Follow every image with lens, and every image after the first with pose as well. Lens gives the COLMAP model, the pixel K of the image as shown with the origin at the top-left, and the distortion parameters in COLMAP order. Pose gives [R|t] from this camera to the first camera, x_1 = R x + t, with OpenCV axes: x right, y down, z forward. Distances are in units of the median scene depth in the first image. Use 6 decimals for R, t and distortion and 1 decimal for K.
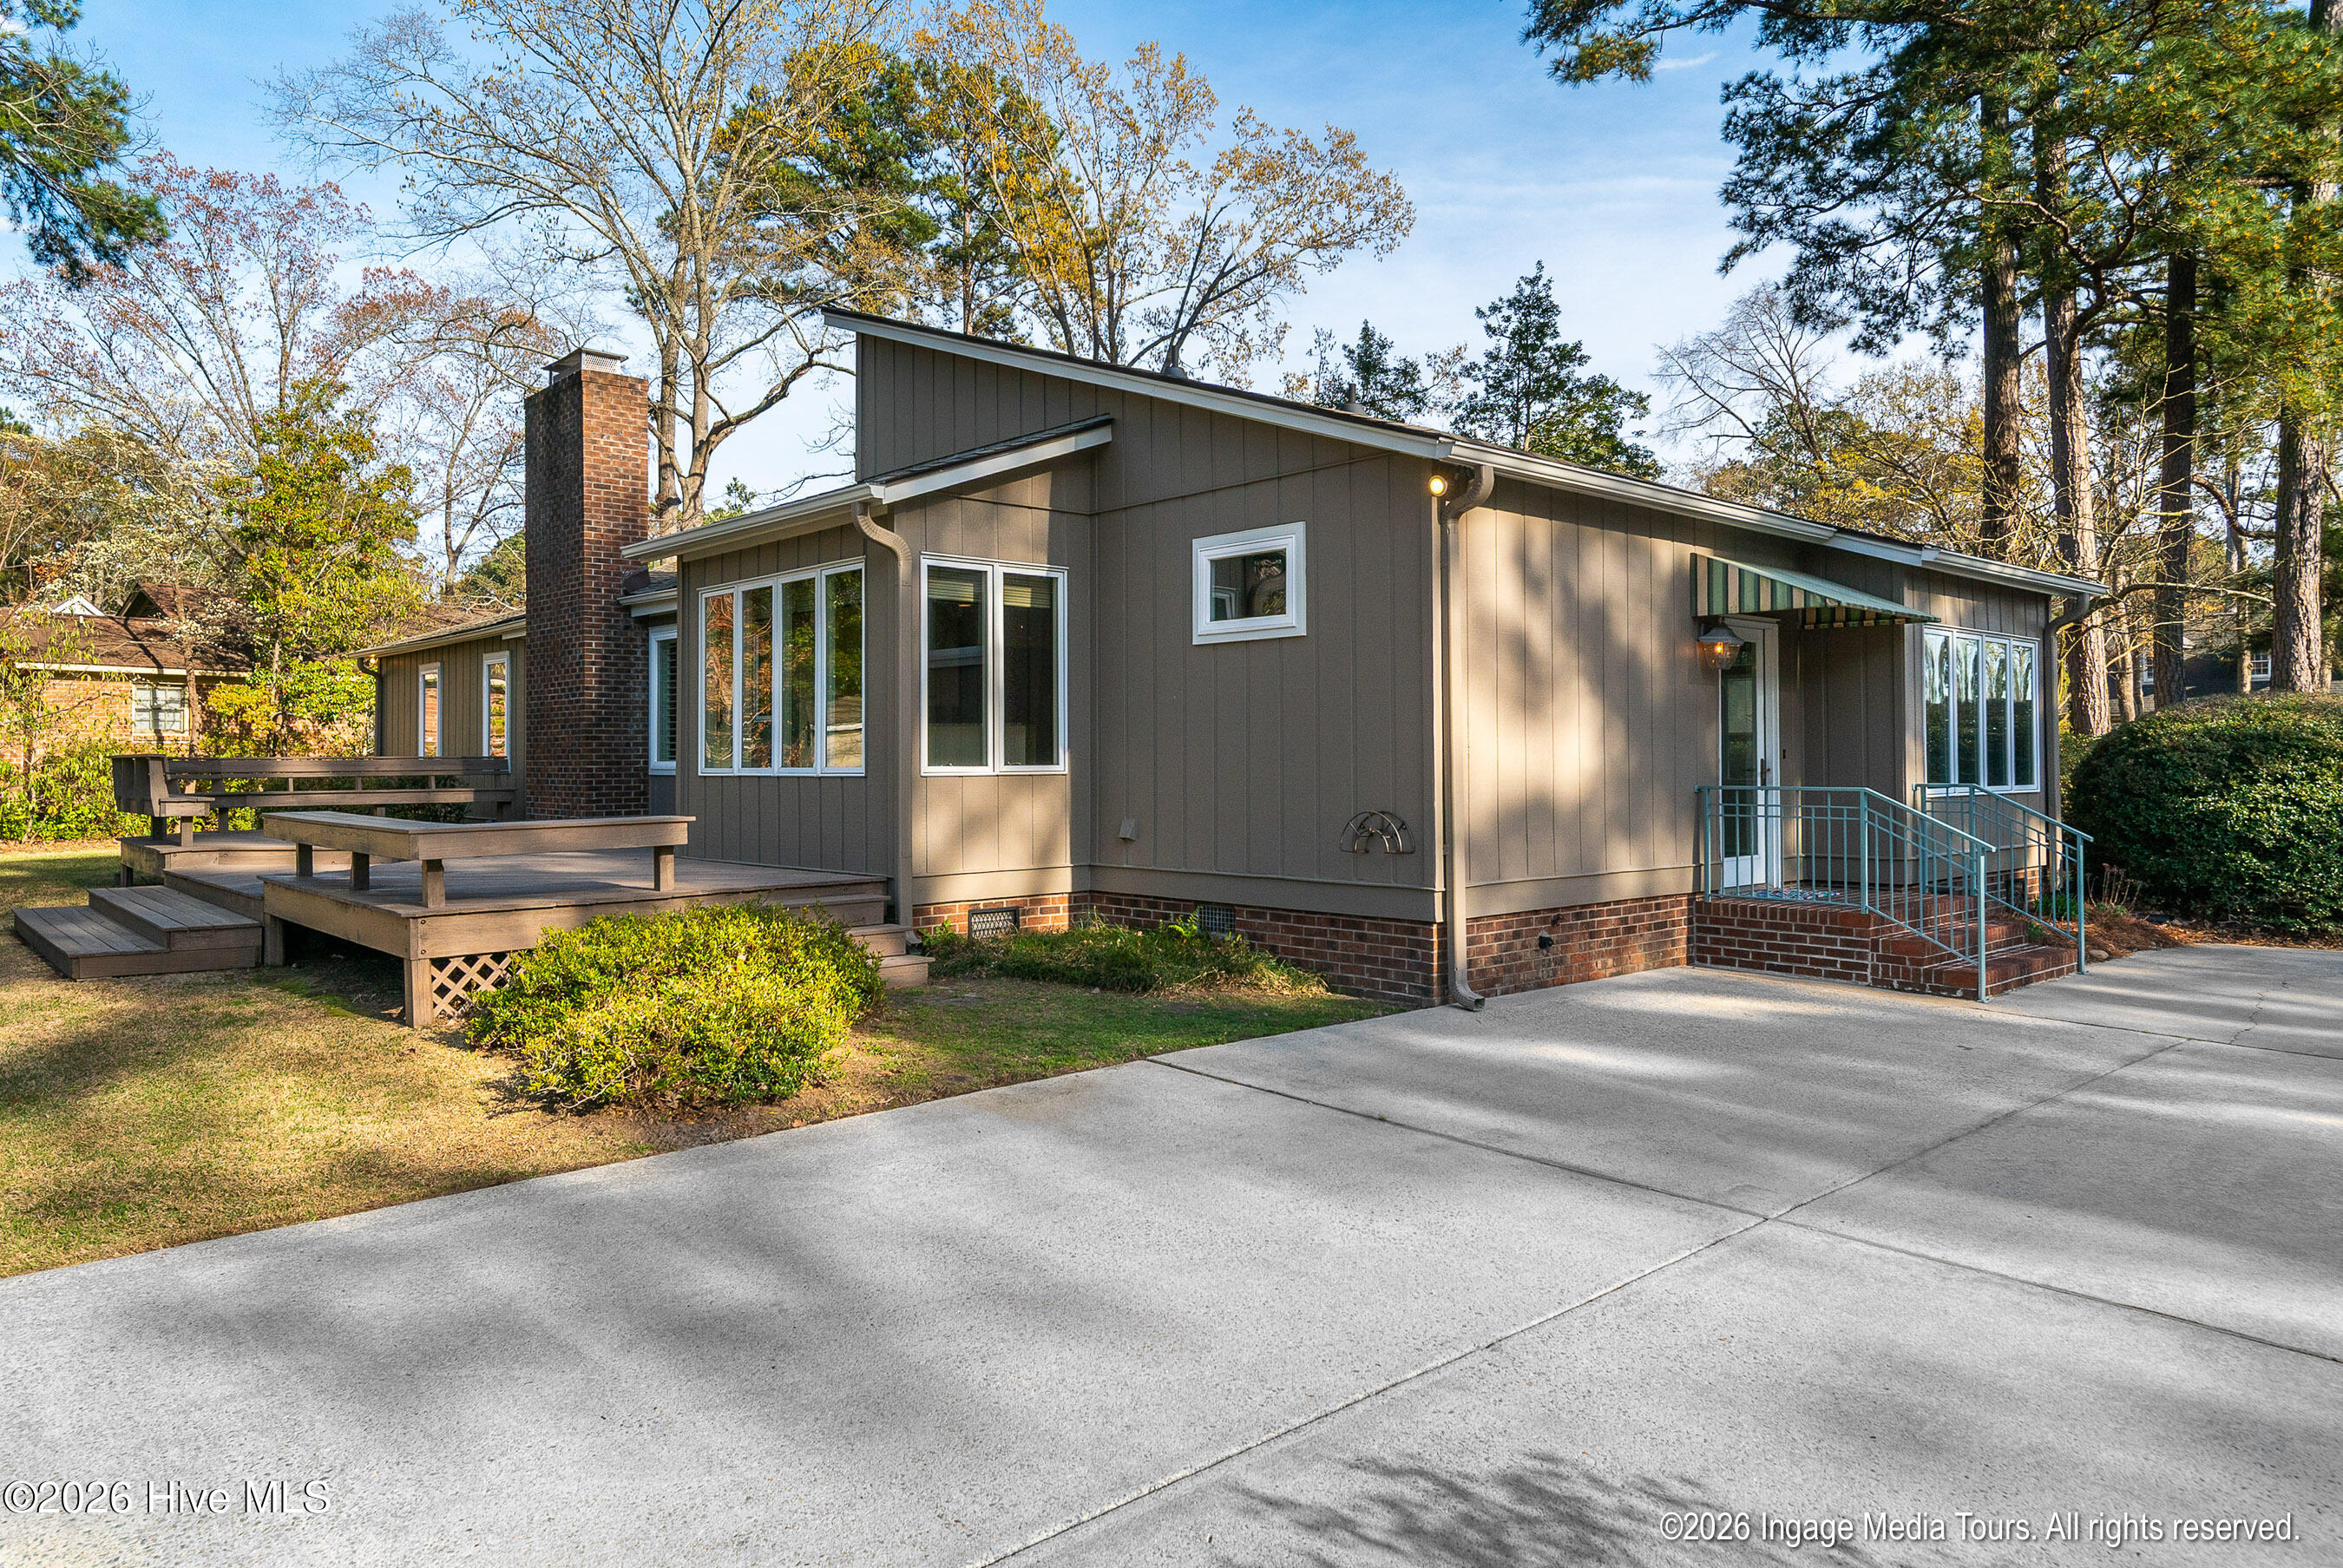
lens RADIAL K [[1534.7, 0, 1175.2], [0, 1534.7, 746.3], [0, 0, 1]] dist [0.000761, -0.000988]
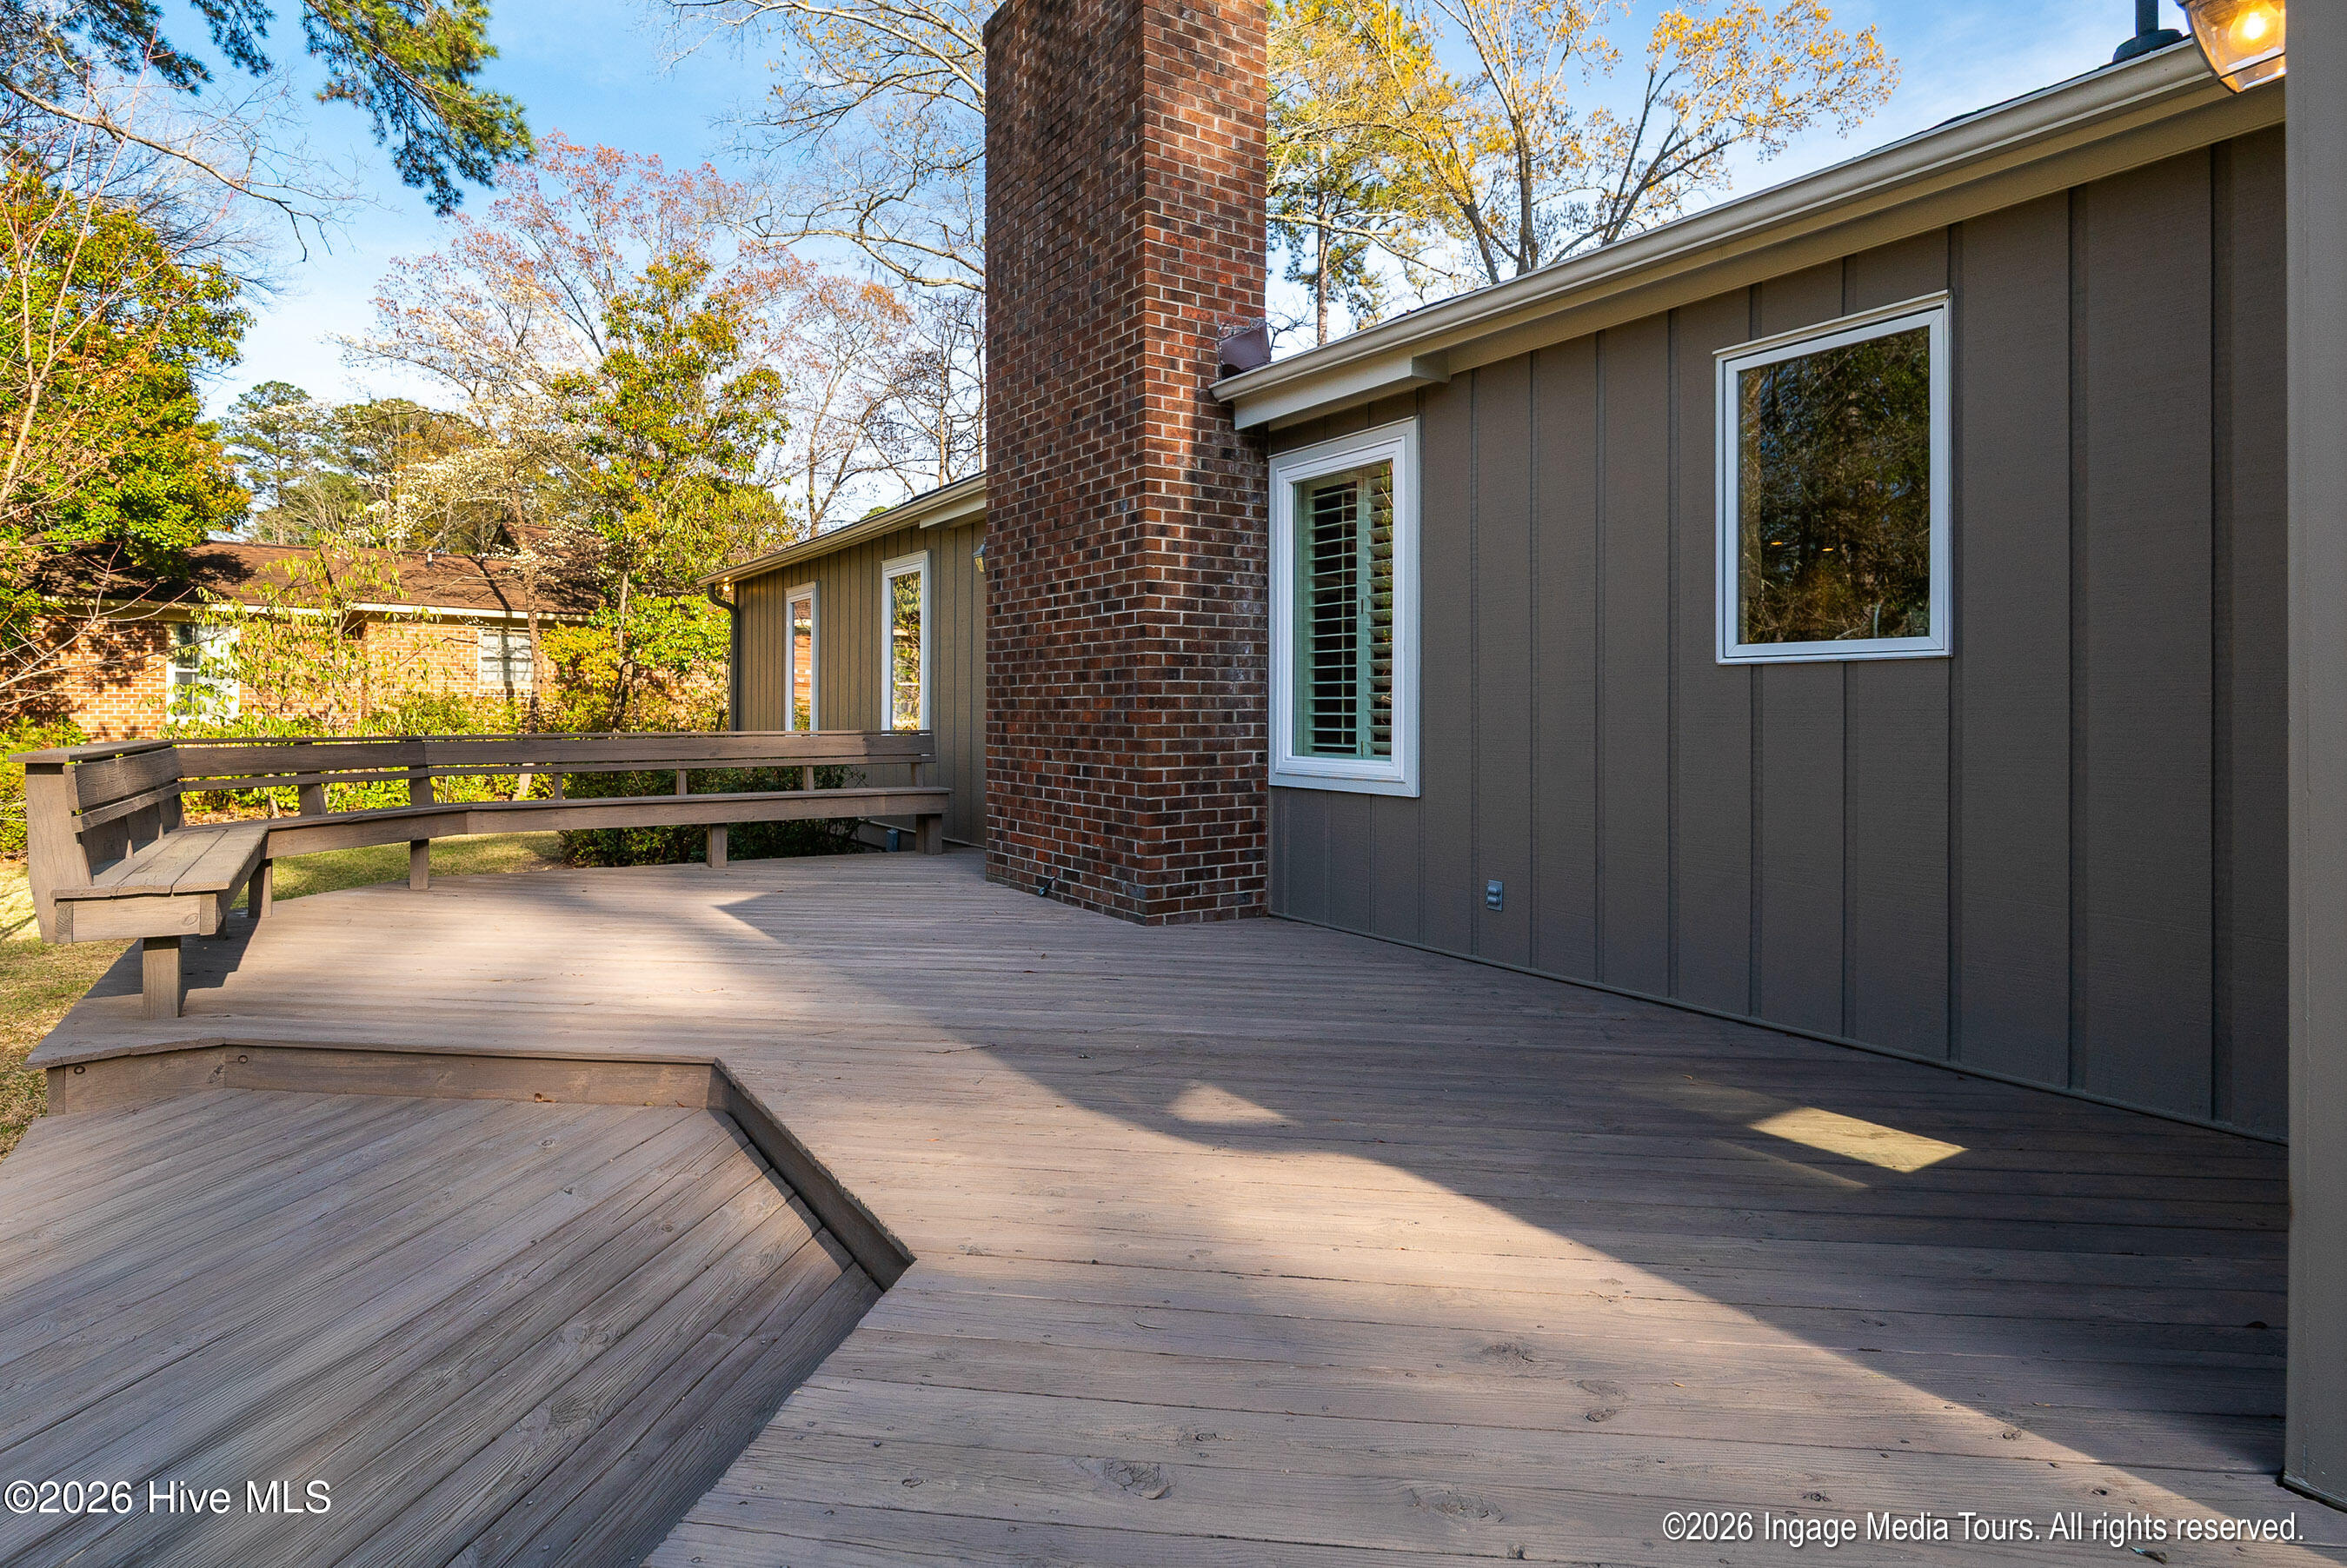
lens RADIAL K [[1301.6, 0, 1166.5], [0, 1301.6, 738.8], [0, 0, 1]] dist [0.004226, -0.000493]
pose [[0.984906, 0.012164, -0.172662, -0.163668], [-0.006988, 0.999509, 0.030556, -0.003345], [0.172949, -0.028888, 0.984507, 0.331973]]
